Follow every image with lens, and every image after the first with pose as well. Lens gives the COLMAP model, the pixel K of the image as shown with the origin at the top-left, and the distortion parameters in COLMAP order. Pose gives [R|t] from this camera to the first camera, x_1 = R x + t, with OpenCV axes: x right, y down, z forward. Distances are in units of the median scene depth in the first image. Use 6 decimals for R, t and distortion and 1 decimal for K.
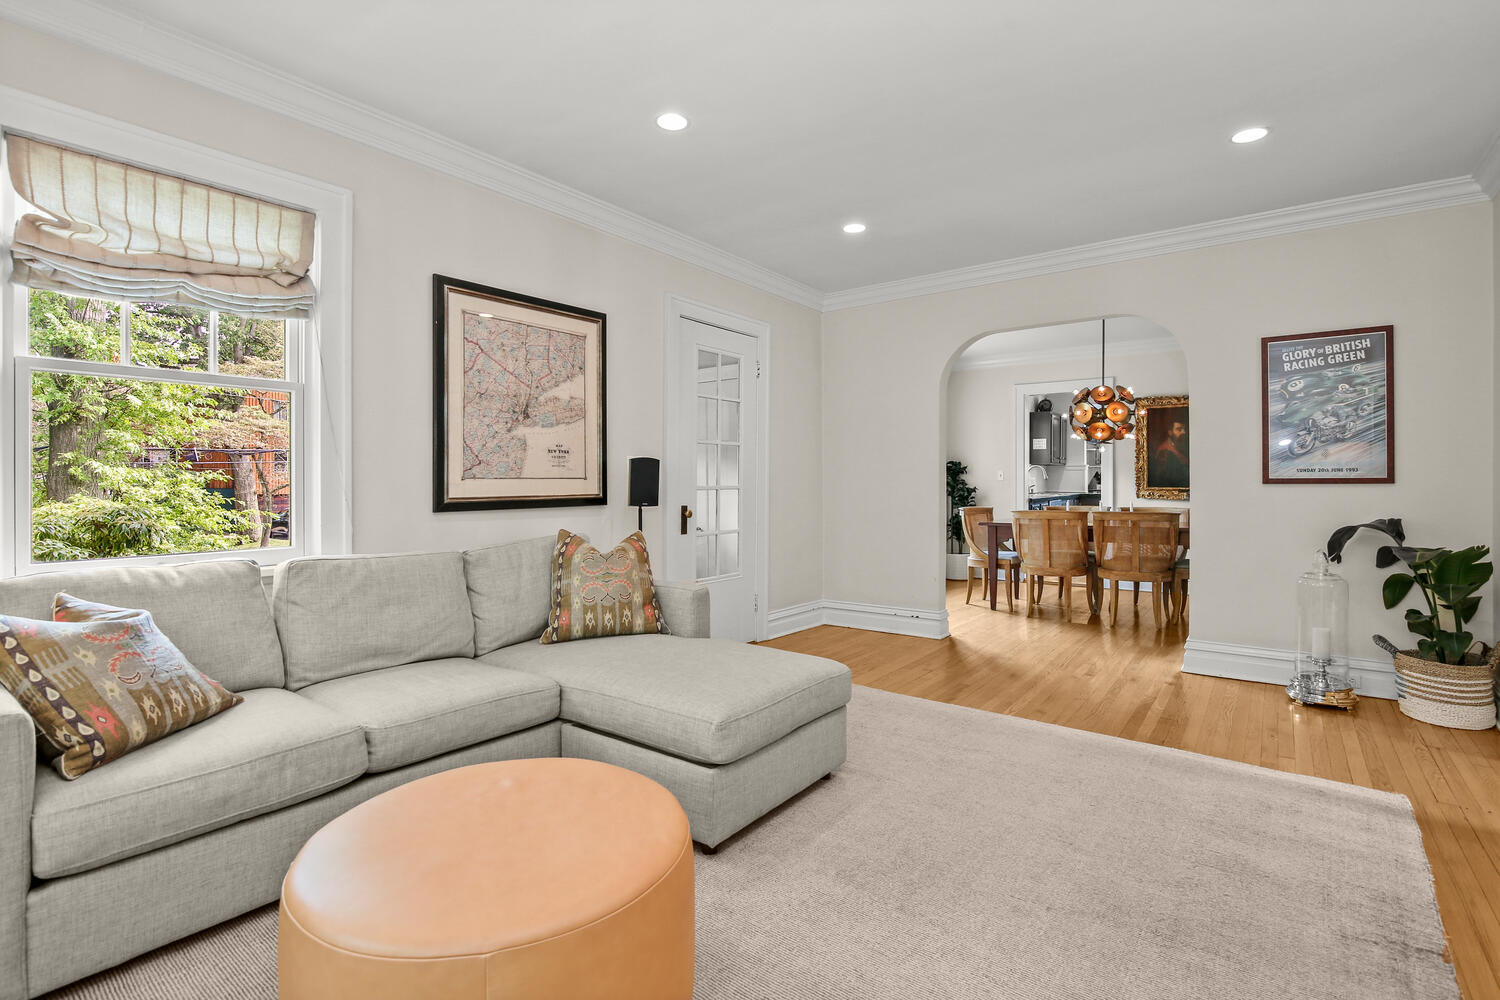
lens RADIAL K [[712.9, 0, 733.1], [0, 712.9, 488.3], [0, 0, 1]] dist [-0.017210, -0.000102]
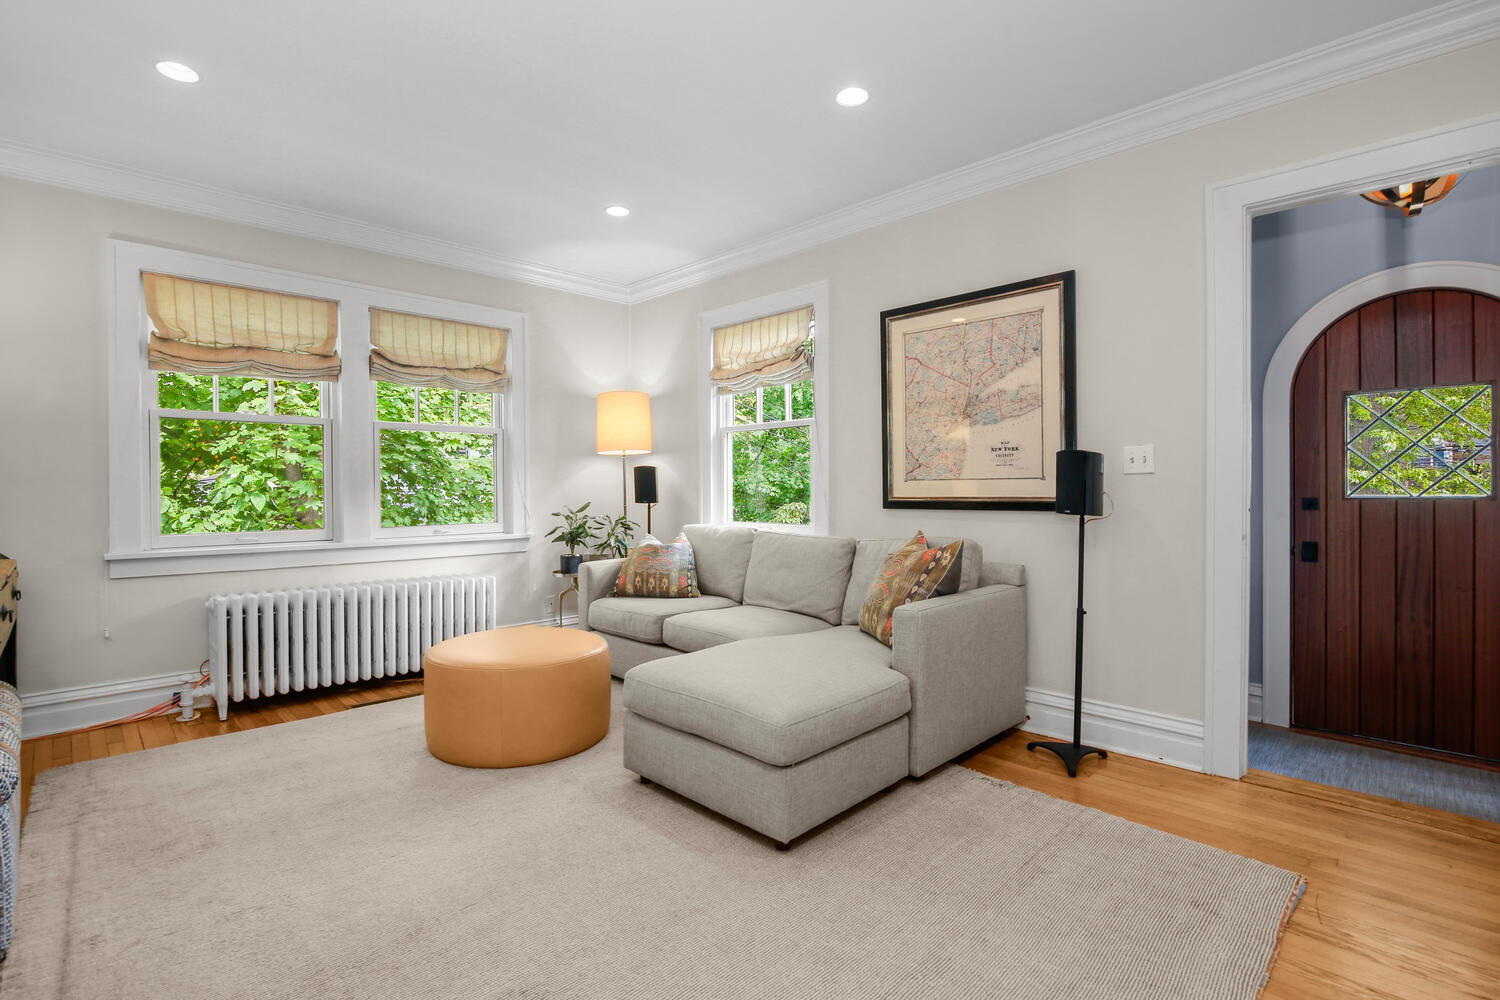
lens RADIAL K [[693.8, 0, 739.9], [0, 693.8, 494.9], [0, 0, 1]] dist [-0.017829, -0.000277]
pose [[-0.124488, 0.012802, -0.992138, 0.744076], [-0.005794, 0.999890, 0.013629, -0.003888], [0.992204, 0.007445, -0.124400, 0.857397]]
